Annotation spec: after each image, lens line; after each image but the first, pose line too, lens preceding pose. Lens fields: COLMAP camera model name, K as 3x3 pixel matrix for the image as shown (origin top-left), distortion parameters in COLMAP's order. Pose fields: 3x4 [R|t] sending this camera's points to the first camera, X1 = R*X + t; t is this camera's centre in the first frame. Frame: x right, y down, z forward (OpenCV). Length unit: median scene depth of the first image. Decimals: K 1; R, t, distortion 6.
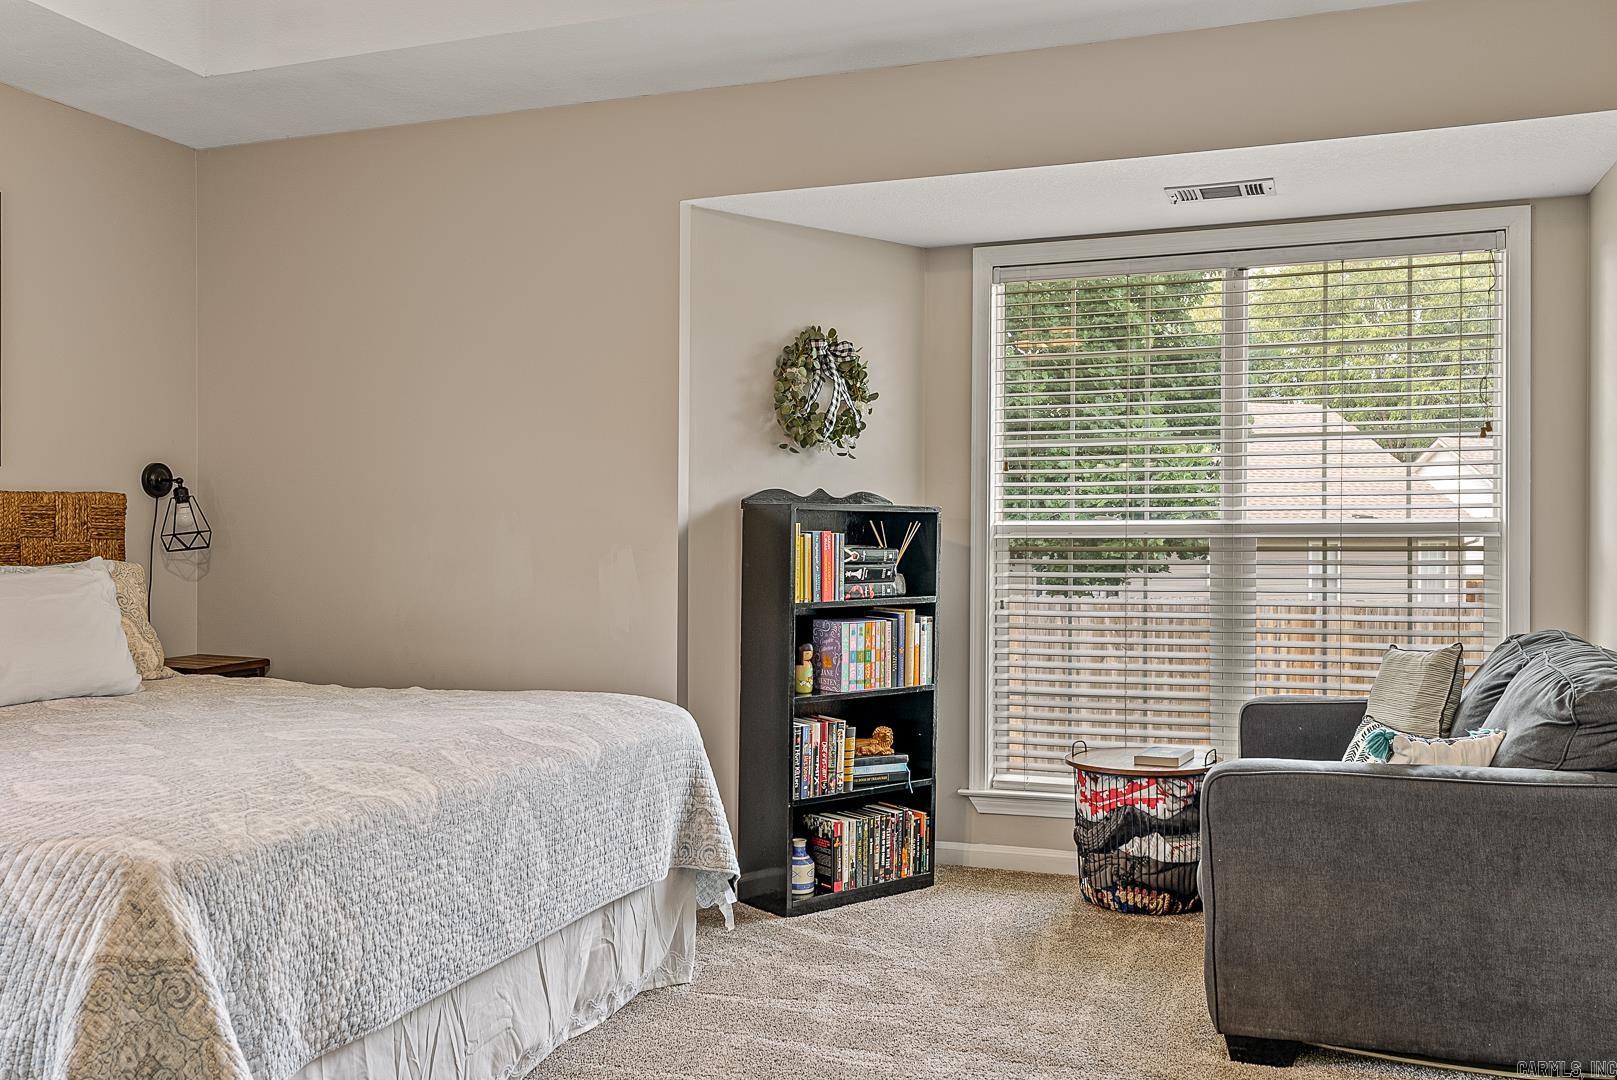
lens RADIAL K [[1378.1, 0, 806.2], [0, 1378.1, 542.5], [0, 0, 1]] dist [-0.013572, -0.003435]
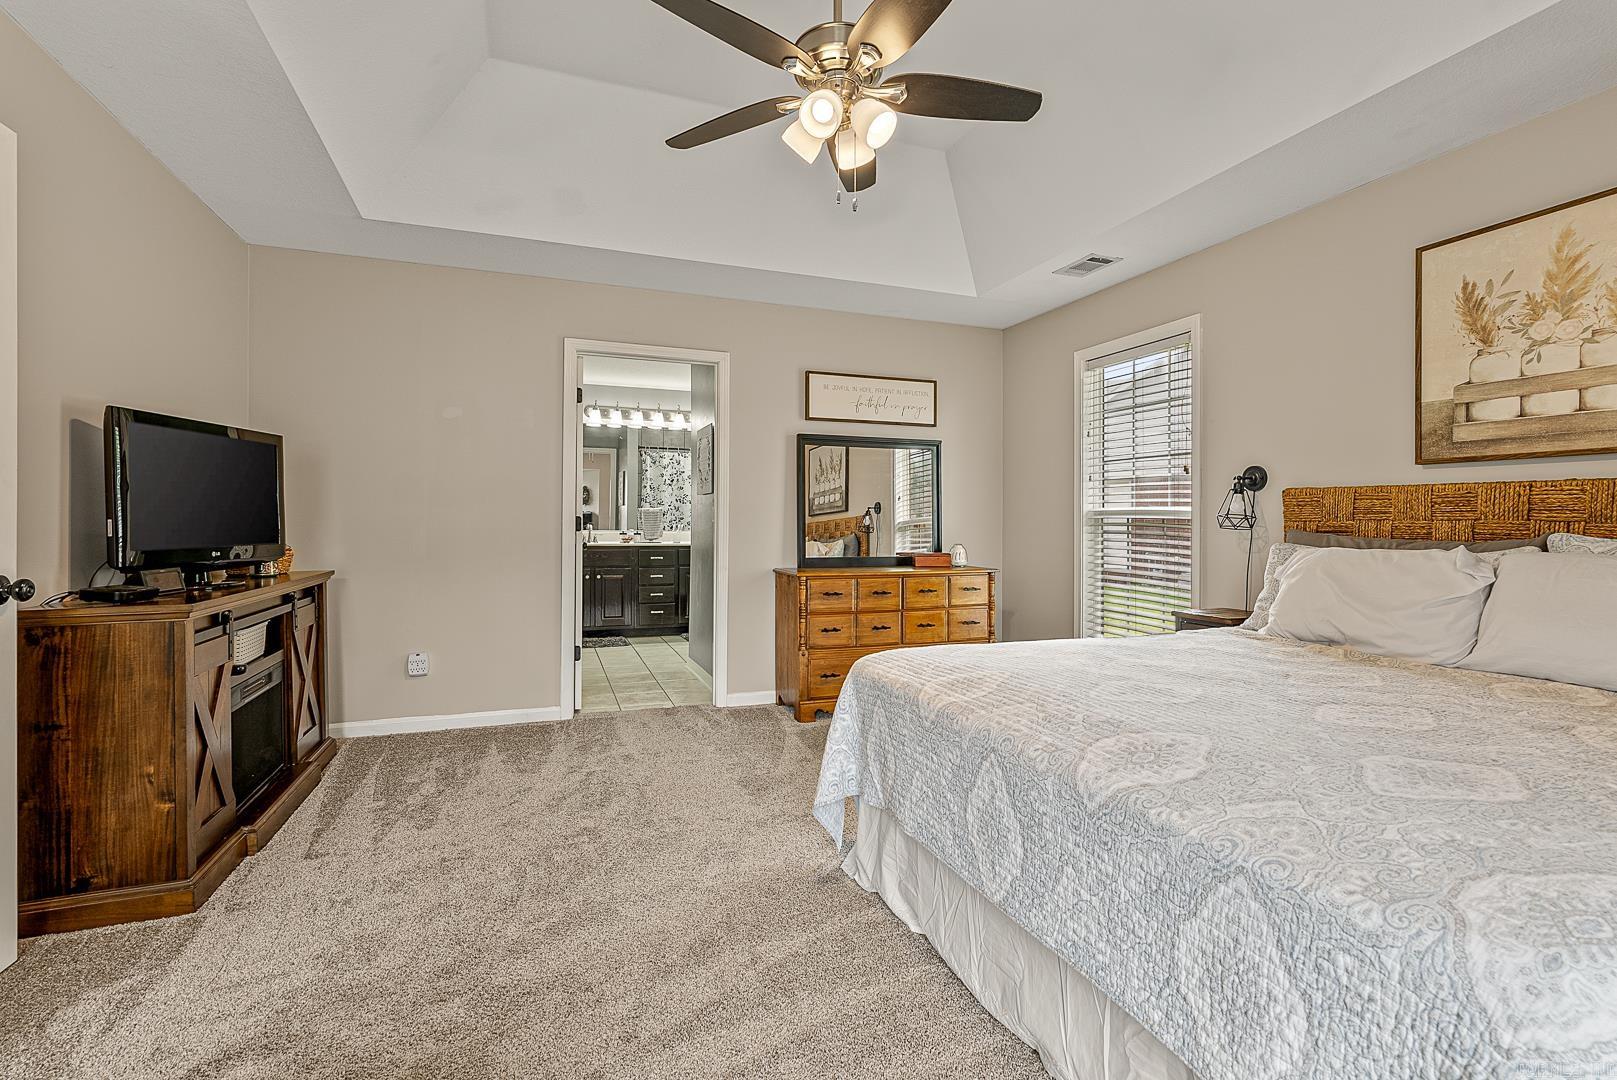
lens RADIAL K [[741.9, 0, 819.3], [0, 741.9, 518.0], [0, 0, 1]] dist [-0.008803, 0.001885]
pose [[-0.754781, -0.004742, -0.655959, 0.177370], [-0.004638, 0.999987, -0.001893, -0.002300], [0.655960, 0.001614, -0.754794, 0.863089]]
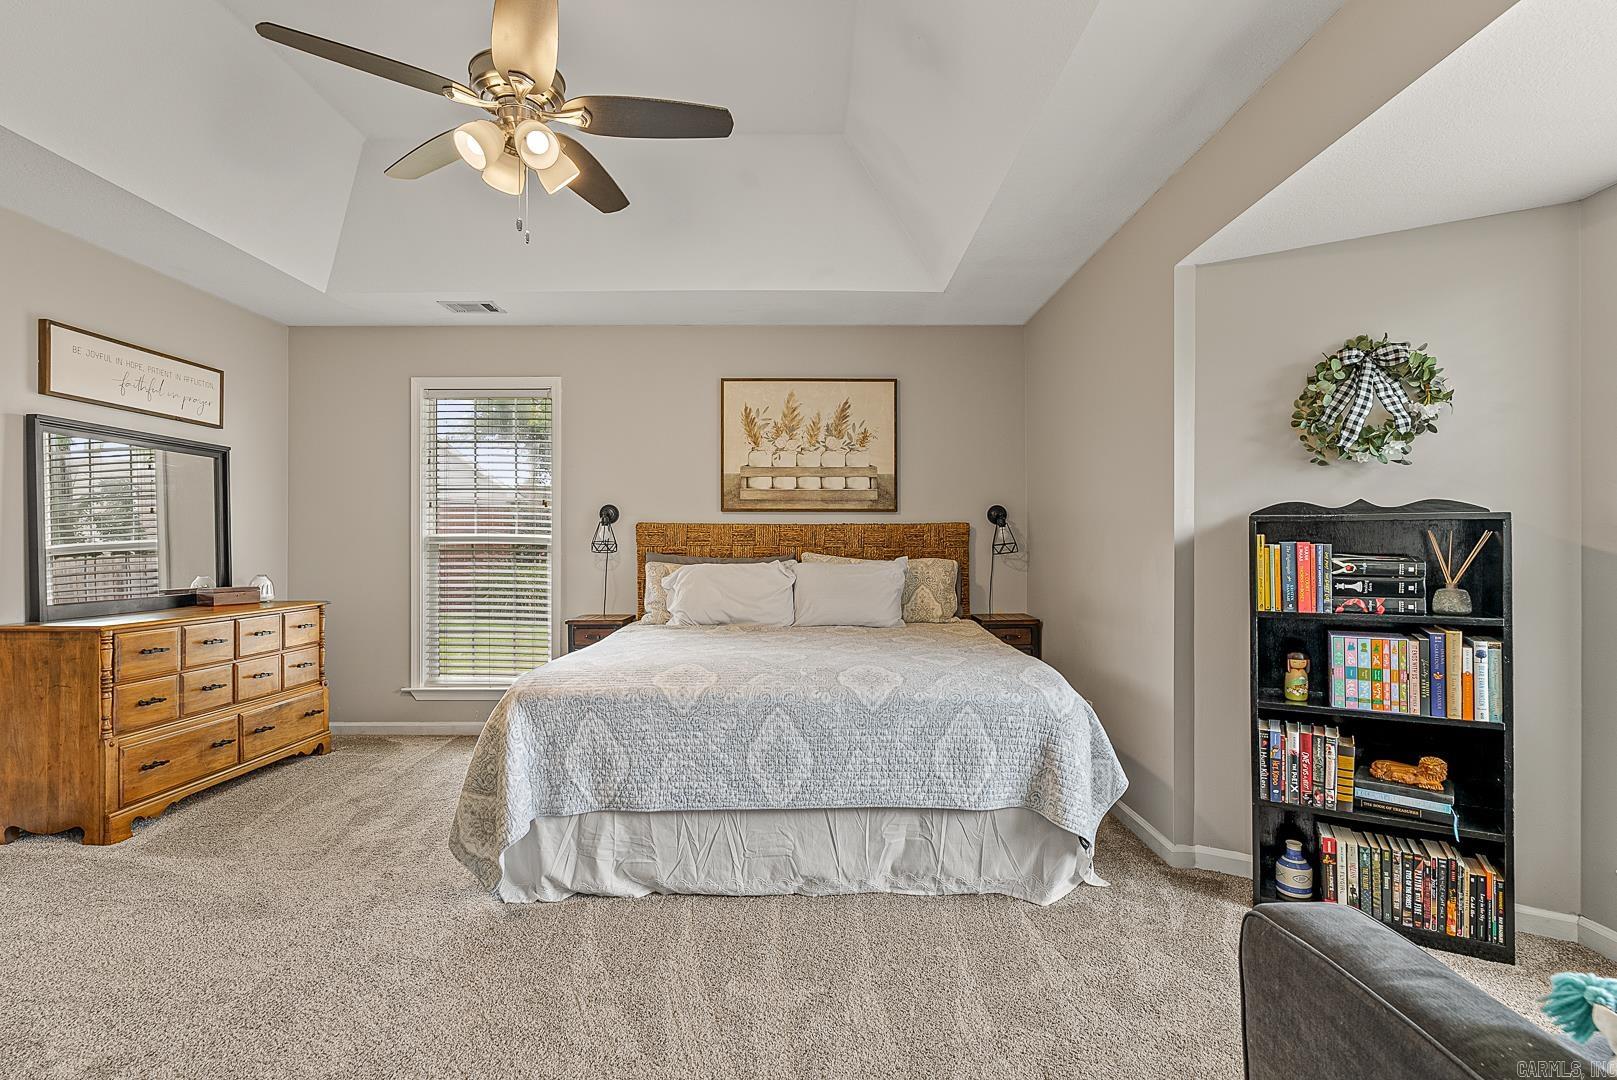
lens RADIAL K [[741.9, 0, 807.5], [0, 741.9, 536.0], [0, 0, 1]] dist [-0.008803, 0.001885]
pose [[0.341369, -0.010541, -0.939870, 0.392797], [-0.002066, 0.999926, -0.011965, -0.005453], [0.939927, 0.006026, 0.341322, 0.470771]]
